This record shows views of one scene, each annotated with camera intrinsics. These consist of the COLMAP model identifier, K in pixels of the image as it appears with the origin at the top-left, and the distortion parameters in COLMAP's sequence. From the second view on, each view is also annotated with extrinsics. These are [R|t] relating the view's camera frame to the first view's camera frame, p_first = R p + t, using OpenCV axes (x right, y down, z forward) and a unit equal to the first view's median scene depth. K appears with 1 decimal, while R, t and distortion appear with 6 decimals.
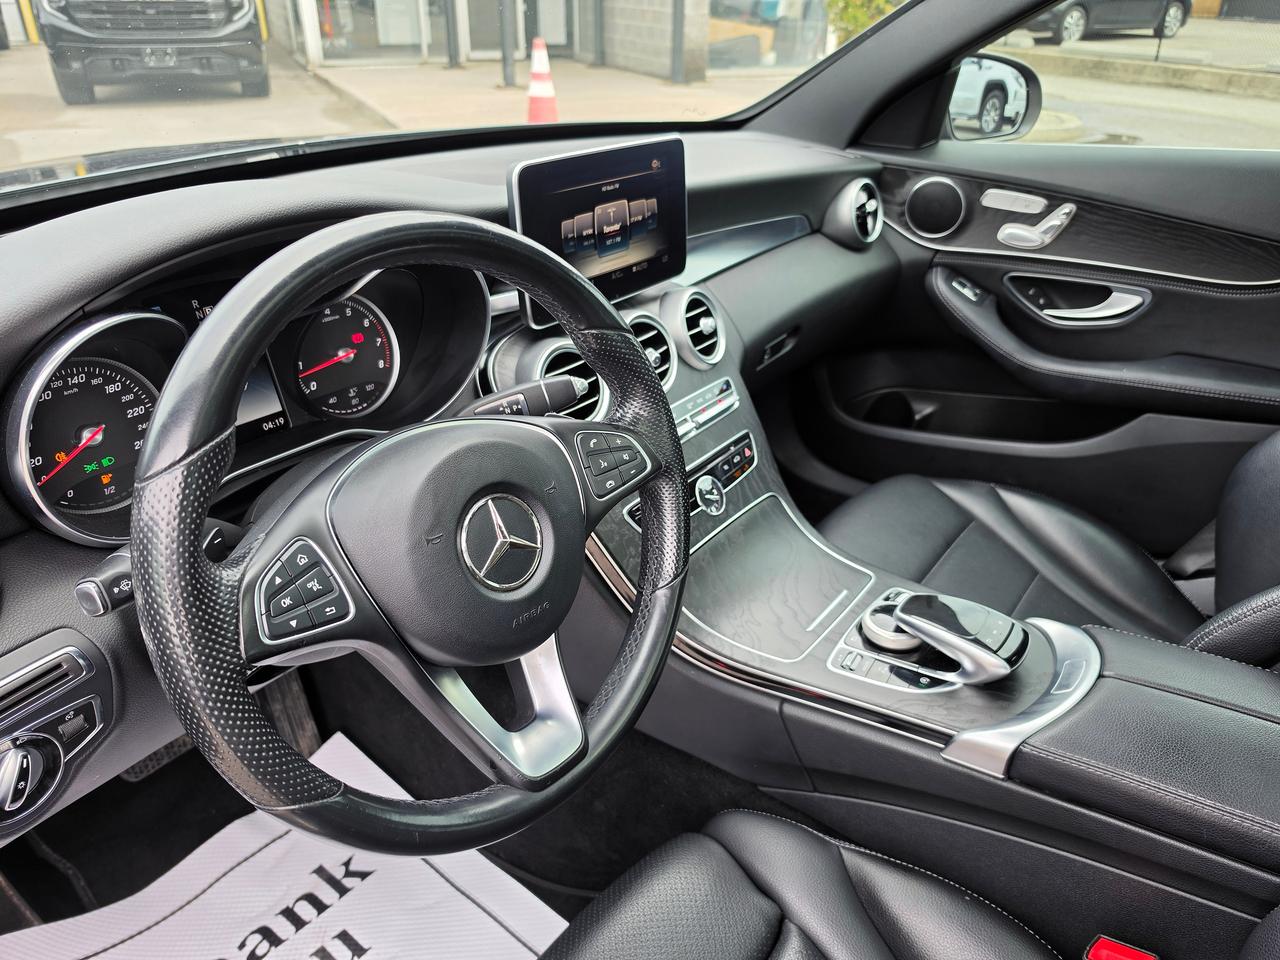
lens RADIAL K [[890.0, 0, 640.0], [0, 890.0, 480.0], [0, 0, 1]] dist [0.003656, 0.001958]
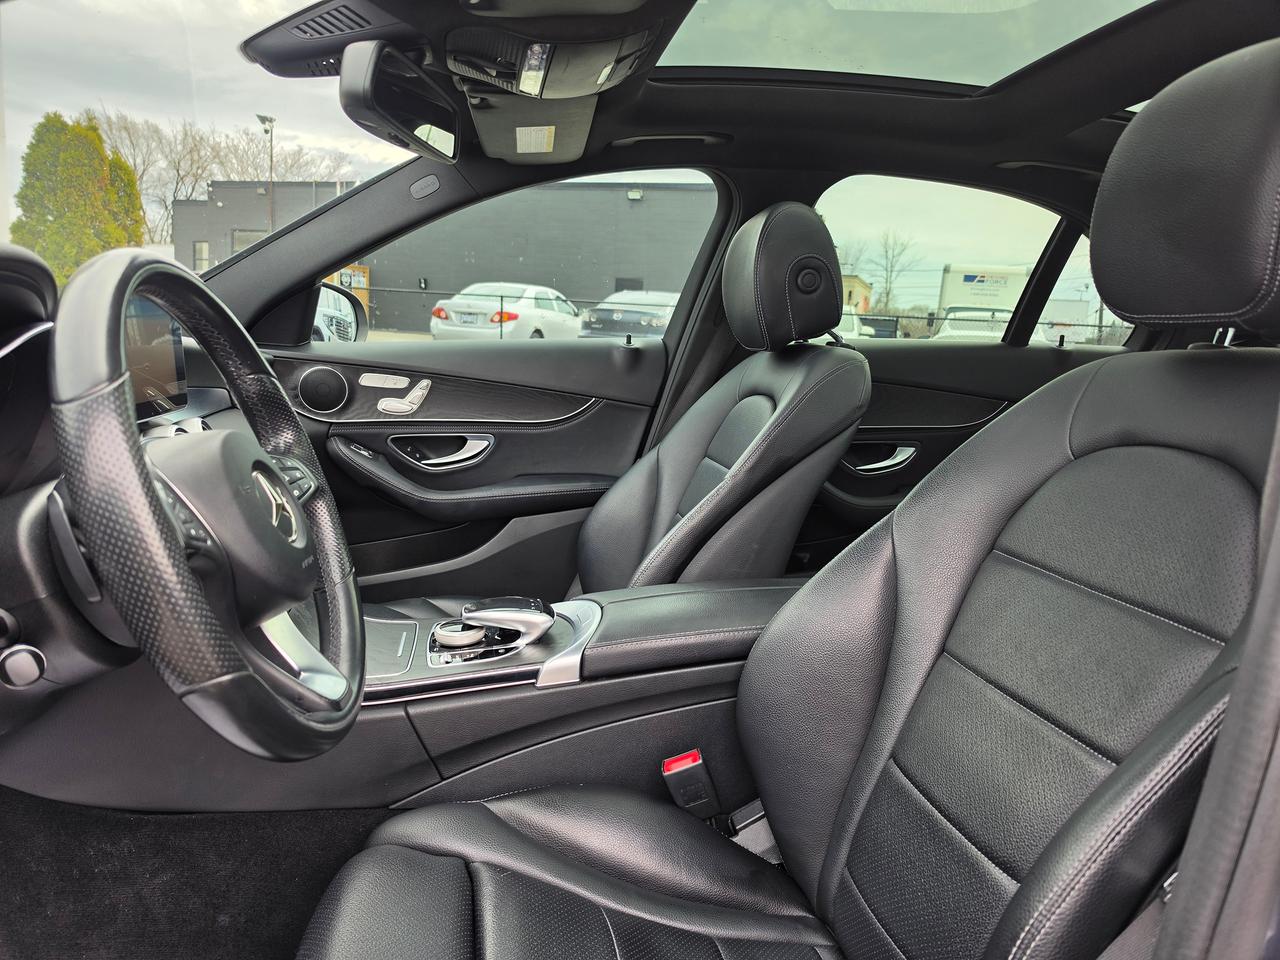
lens RADIAL K [[890.0, 0, 640.0], [0, 890.0, 480.0], [0, 0, 1]] dist [0.003656, 0.001958]
pose [[0.689352, -0.093067, 0.718423, -0.270029], [0.297206, 0.940743, -0.163312, 0.146164], [-0.660653, 0.326099, 0.676163, -0.077992]]
